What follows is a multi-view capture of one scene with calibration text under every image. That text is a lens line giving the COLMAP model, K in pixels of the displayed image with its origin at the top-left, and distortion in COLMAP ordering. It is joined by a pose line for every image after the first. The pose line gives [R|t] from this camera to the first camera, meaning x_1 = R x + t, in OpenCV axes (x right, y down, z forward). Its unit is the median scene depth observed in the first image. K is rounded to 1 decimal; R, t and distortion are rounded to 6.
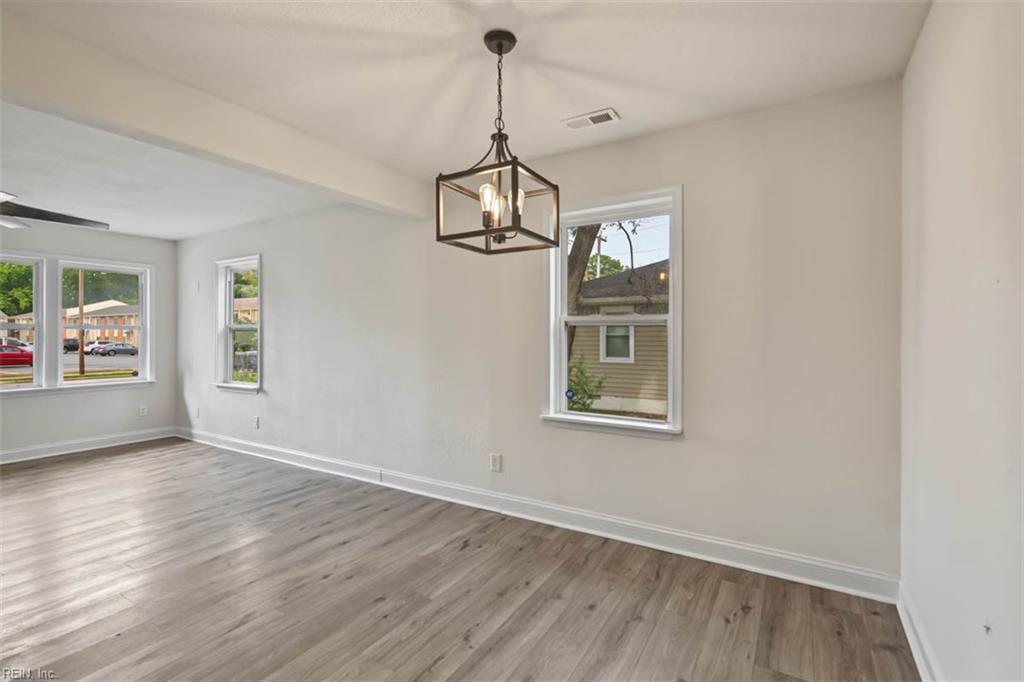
lens RADIAL K [[469.4, 0, 505.4], [0, 469.4, 333.6], [0, 0, 1]] dist [-0.000401, -0.000263]
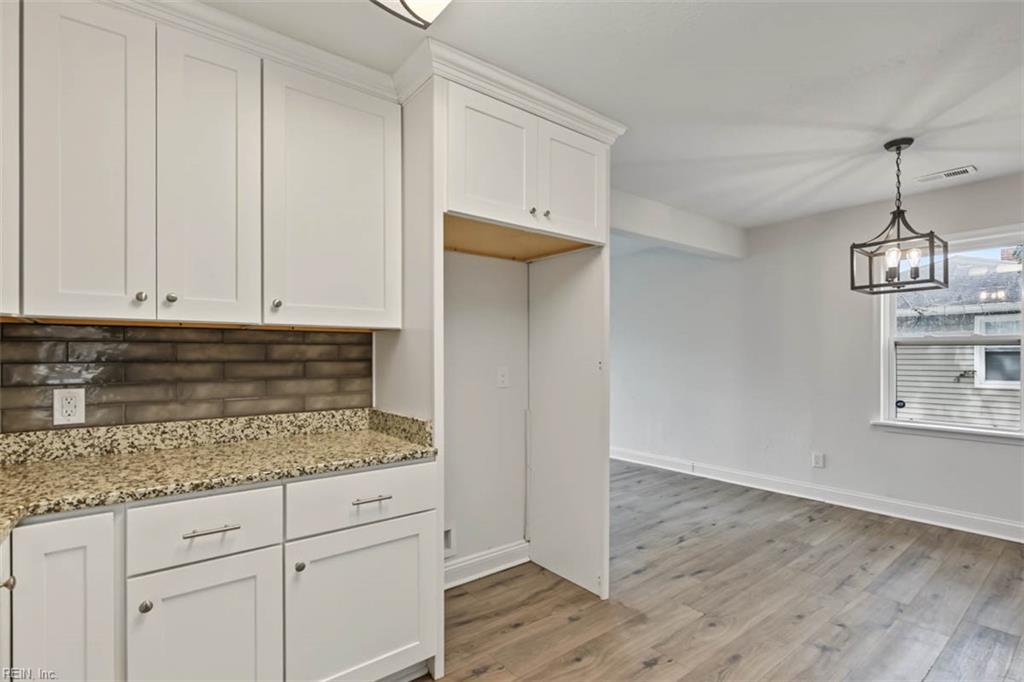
lens RADIAL K [[474.2, 0, 514.3], [0, 474.2, 353.7], [0, 0, 1]] dist [0.001758, 0.000500]
pose [[0.938903, -0.001439, -0.344178, -0.412823], [0.002895, 0.999989, 0.003715, -0.004097], [0.344169, -0.004484, 0.938897, -0.499227]]
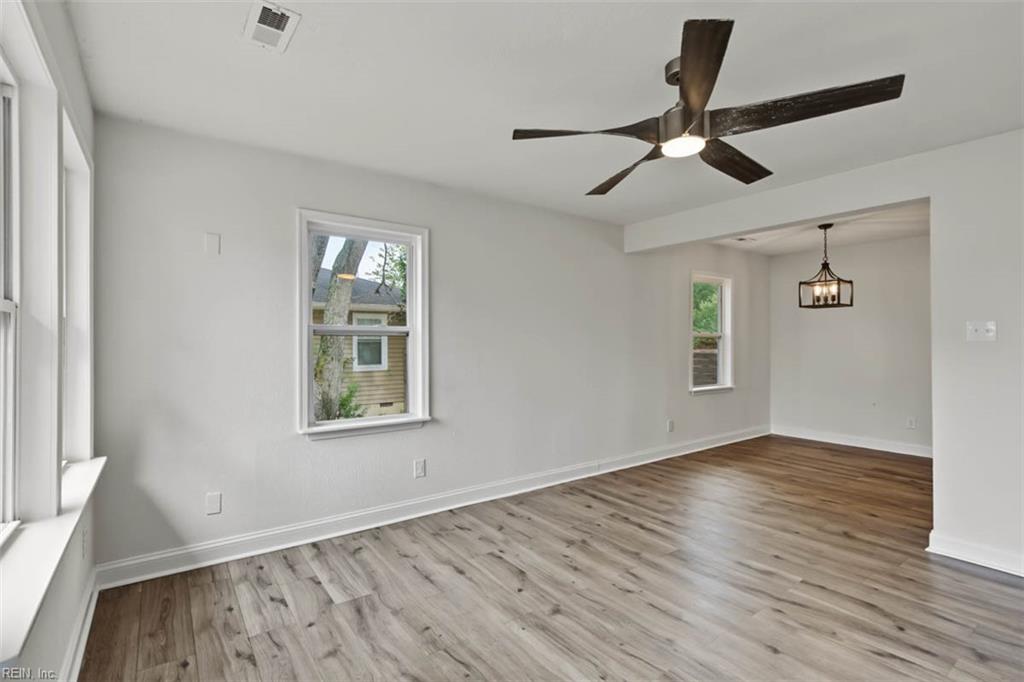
lens RADIAL K [[480.4, 0, 512.0], [0, 480.4, 341.0], [0, 0, 1]] dist [-0.004304, -0.000498]
pose [[0.375308, 0.003872, 0.926892, -2.091759], [-0.001753, 0.999992, -0.003467, 0.002781], [-0.926899, -0.000324, 0.375312, 1.104409]]
